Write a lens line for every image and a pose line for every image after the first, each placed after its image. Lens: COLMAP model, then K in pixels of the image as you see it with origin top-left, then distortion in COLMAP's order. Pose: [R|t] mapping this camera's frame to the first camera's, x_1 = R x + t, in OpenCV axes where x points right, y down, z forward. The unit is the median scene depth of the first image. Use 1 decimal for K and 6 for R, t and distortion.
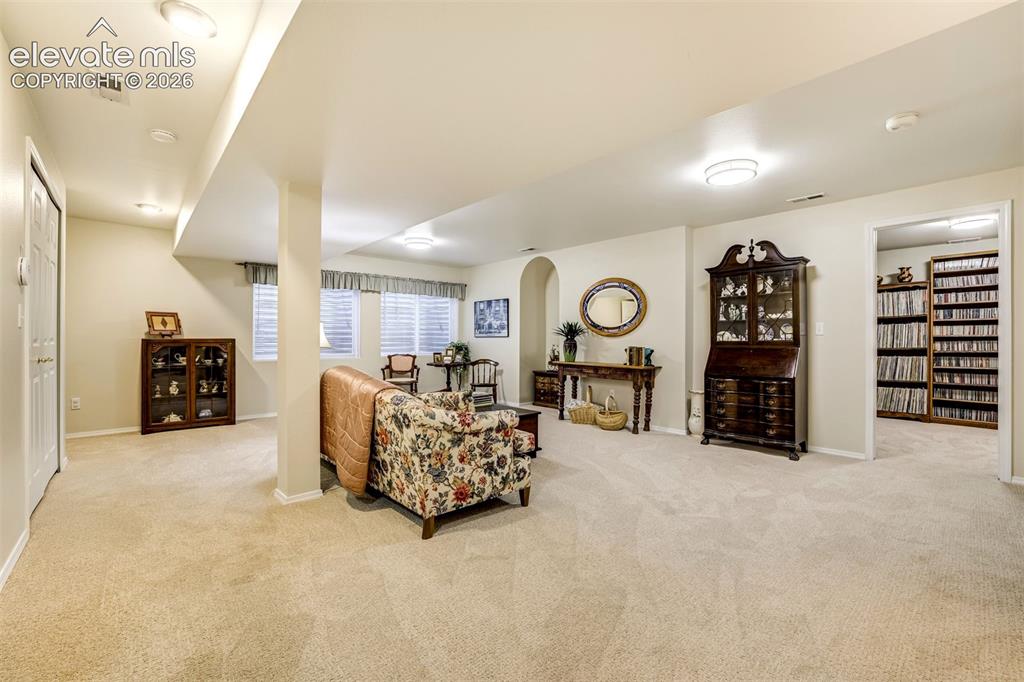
lens RADIAL K [[438.3, 0, 538.5], [0, 438.3, 337.6], [0, 0, 1]] dist [-0.016815, 0.001745]
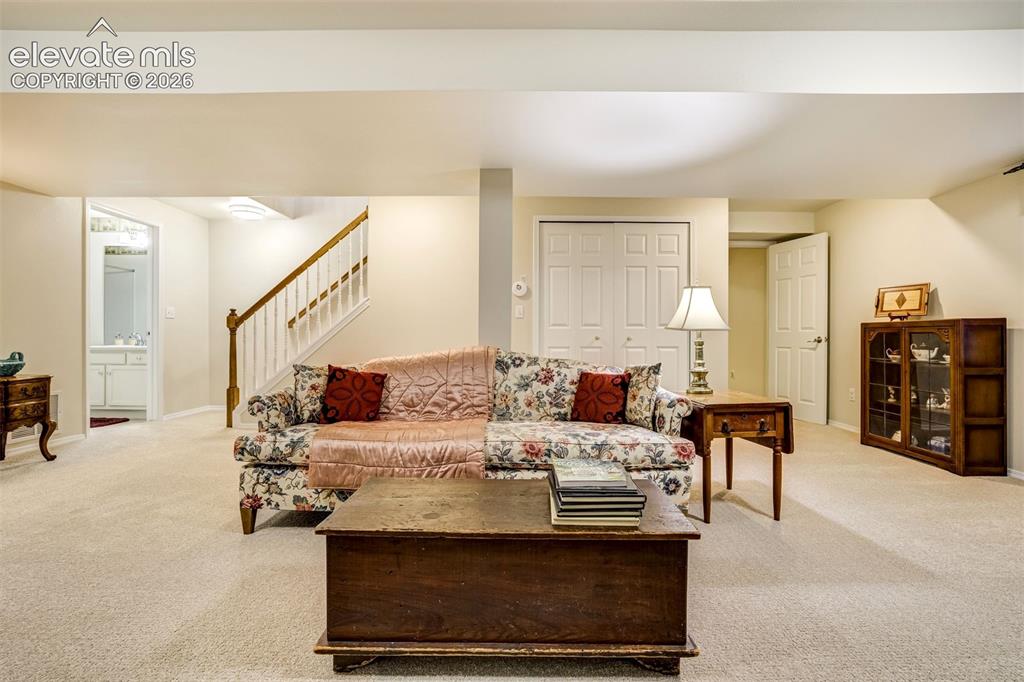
lens RADIAL K [[438.3, 0, 492.8], [0, 438.3, 343.2], [0, 0, 1]] dist [-0.016815, 0.001745]
pose [[-0.694553, 0.006782, -0.719410, 0.152861], [-0.001806, 0.999936, 0.011170, 0.039898], [0.719440, 0.009058, -0.694496, 1.332651]]
